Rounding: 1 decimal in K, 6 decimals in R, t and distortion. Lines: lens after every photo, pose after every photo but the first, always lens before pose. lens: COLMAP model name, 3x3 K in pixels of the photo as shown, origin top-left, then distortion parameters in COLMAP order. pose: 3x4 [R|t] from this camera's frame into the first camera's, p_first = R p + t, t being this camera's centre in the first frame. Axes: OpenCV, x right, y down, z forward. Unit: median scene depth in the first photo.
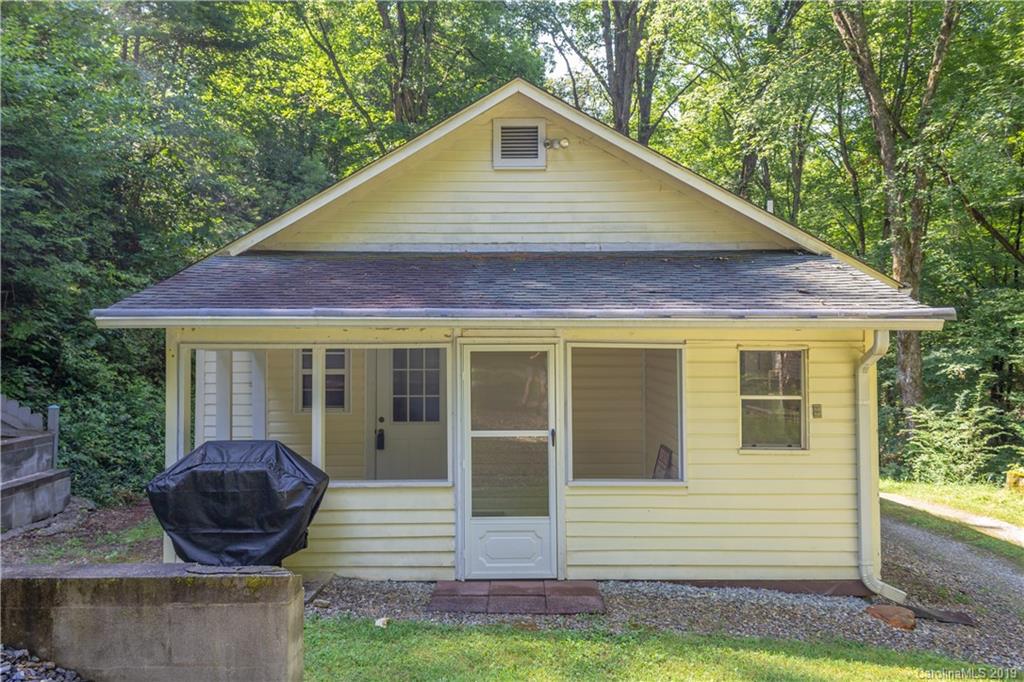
lens RADIAL K [[865.9, 0, 533.1], [0, 865.9, 313.4], [0, 0, 1]] dist [0.033182, -0.001133]
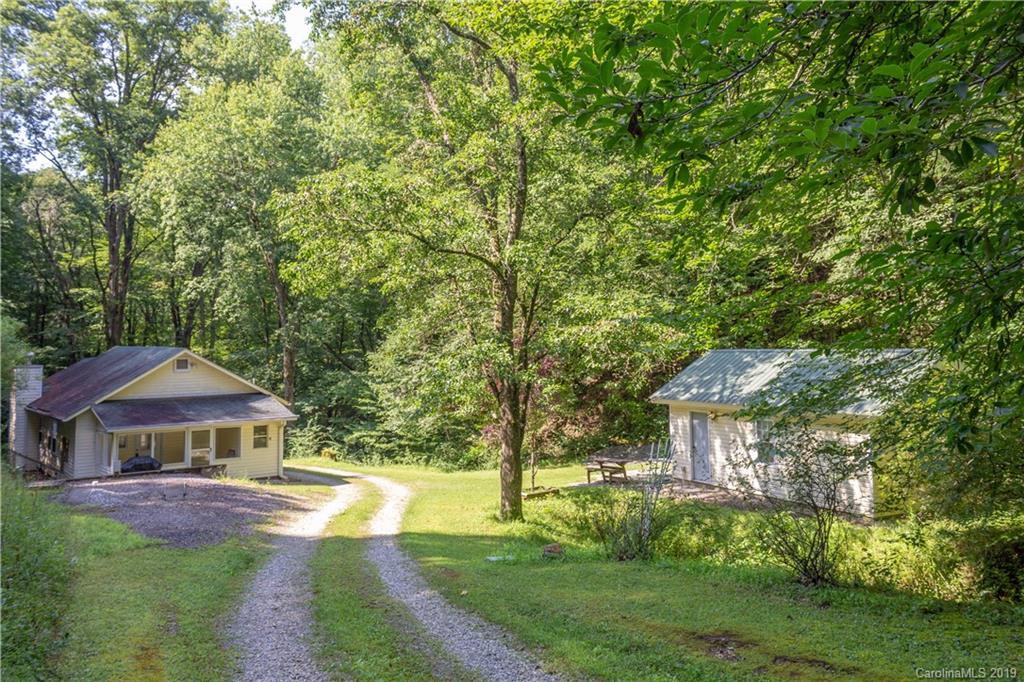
lens RADIAL K [[843.9, 0, 513.0], [0, 843.9, 283.4], [0, 0, 1]] dist [0.007284, -0.000017]
pose [[0.785817, 0.034482, 0.617498, -1.396798], [-0.007929, 0.998924, -0.045692, -0.494692], [-0.618409, 0.031010, 0.785244, -3.193270]]
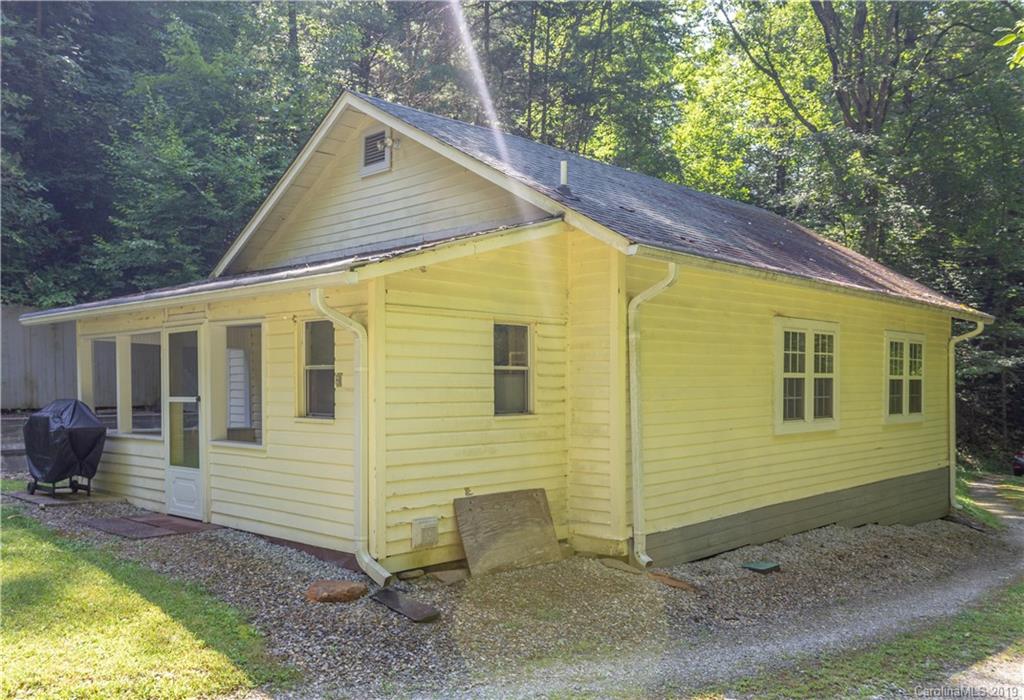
lens RADIAL K [[856.6, 0, 492.5], [0, 856.6, 396.4], [0, 0, 1]] dist [0.022809, 0.002311]
pose [[0.718098, 0.007866, -0.695898, 1.112176], [0.023341, 0.999101, 0.035378, 0.100730], [0.695551, -0.041648, 0.717269, 0.431262]]
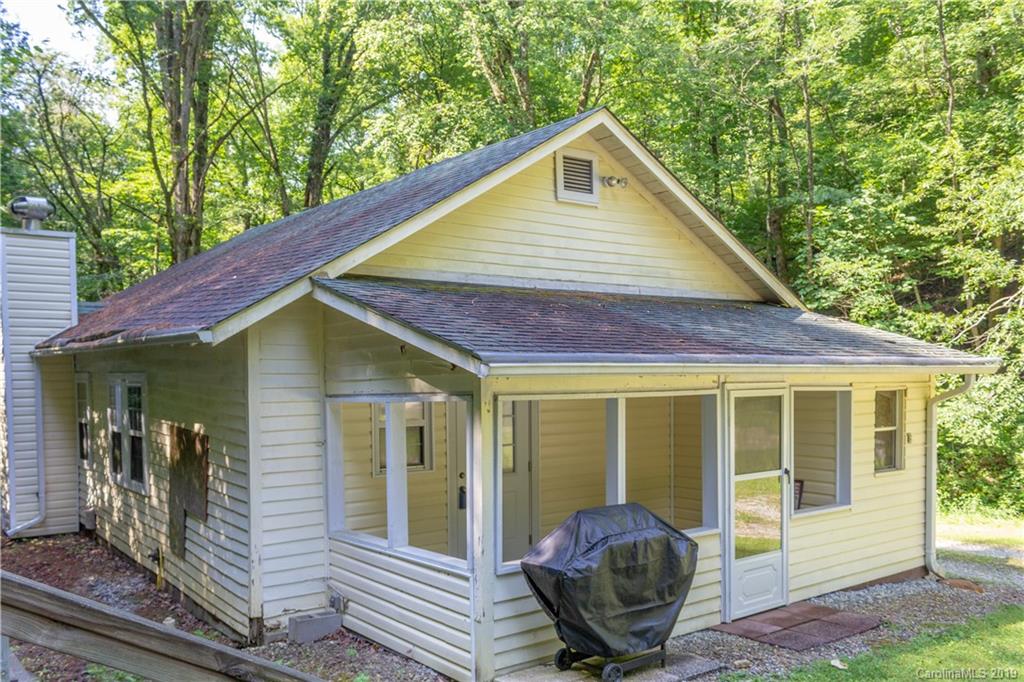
lens RADIAL K [[867.5, 0, 544.2], [0, 867.5, 405.0], [0, 0, 1]] dist [0.016991, -0.001037]
pose [[0.783783, -0.029248, 0.620345, -0.858879], [-0.014330, 0.997773, 0.065148, -0.008965], [-0.620869, -0.059951, 0.781619, 0.348929]]
